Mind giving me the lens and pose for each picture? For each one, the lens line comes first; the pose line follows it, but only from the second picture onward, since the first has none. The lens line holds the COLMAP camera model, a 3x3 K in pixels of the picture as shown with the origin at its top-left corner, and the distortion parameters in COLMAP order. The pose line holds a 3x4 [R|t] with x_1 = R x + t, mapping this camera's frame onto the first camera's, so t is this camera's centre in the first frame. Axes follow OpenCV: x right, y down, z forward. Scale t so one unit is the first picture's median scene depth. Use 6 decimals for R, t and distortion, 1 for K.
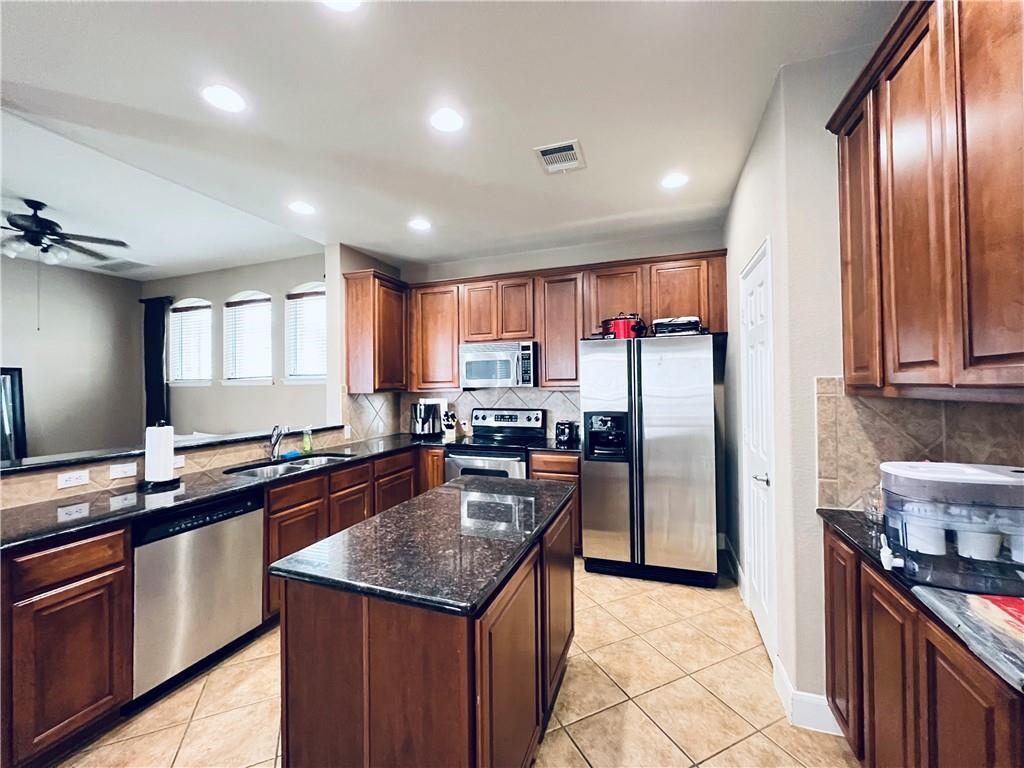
lens RADIAL K [[413.4, 0, 510.0], [0, 413.4, 379.6], [0, 0, 1]] dist [-0.000731, 0.000124]
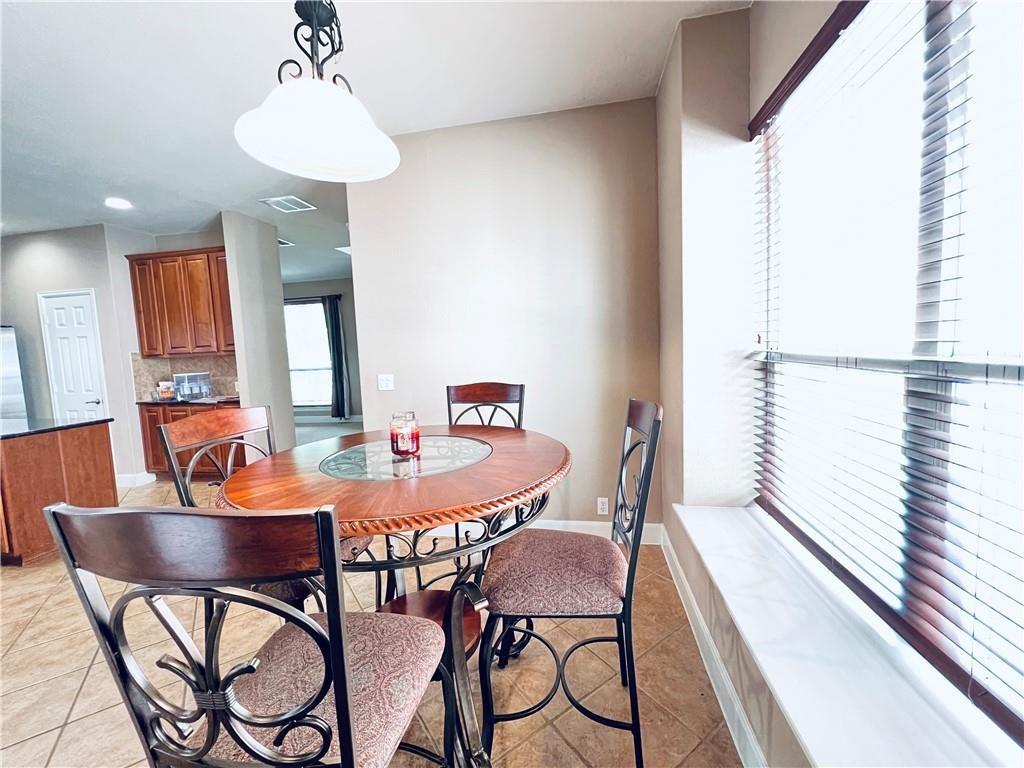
lens RADIAL K [[413.4, 0, 510.0], [0, 413.4, 379.6], [0, 0, 1]] dist [-0.000731, 0.000124]
pose [[-0.162635, -0.056968, 0.985040, -0.979378], [0.036130, 0.997319, 0.063643, 0.038567], [-0.986025, 0.045940, -0.160141, -0.407714]]
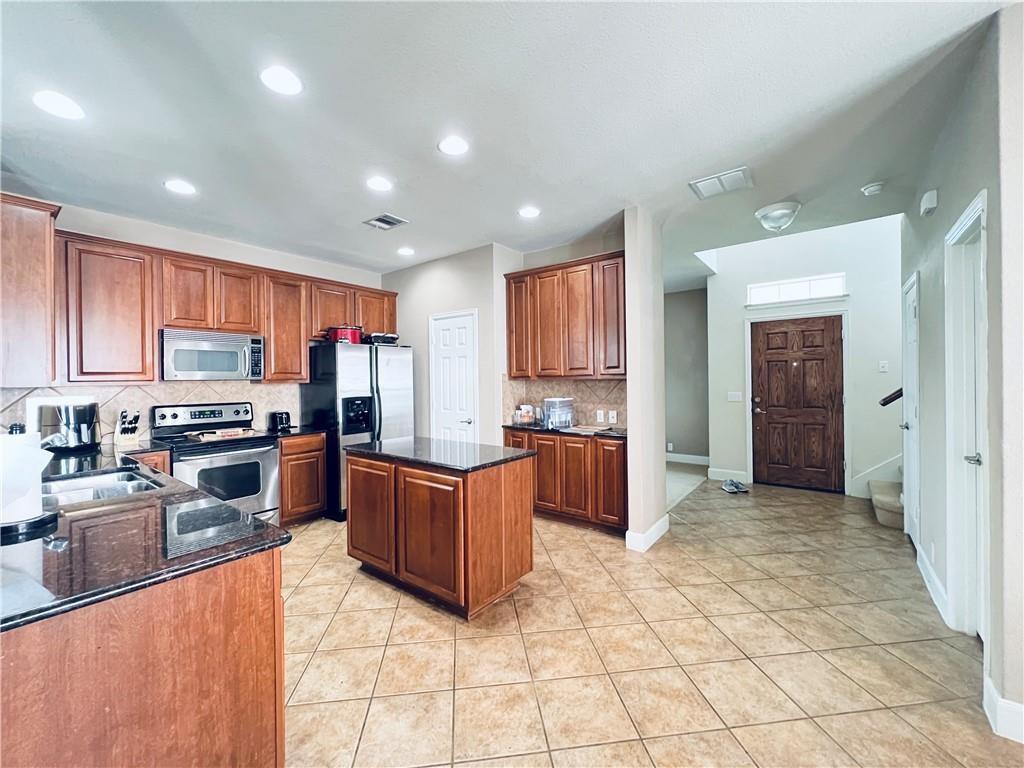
lens RADIAL K [[413.4, 0, 510.0], [0, 413.4, 379.6], [0, 0, 1]] dist [-0.000731, 0.000124]
pose [[0.307536, 0.007838, 0.951504, -0.718578], [-0.001859, 0.999969, -0.007636, 0.023775], [-0.951535, 0.000579, 0.307541, 0.083155]]
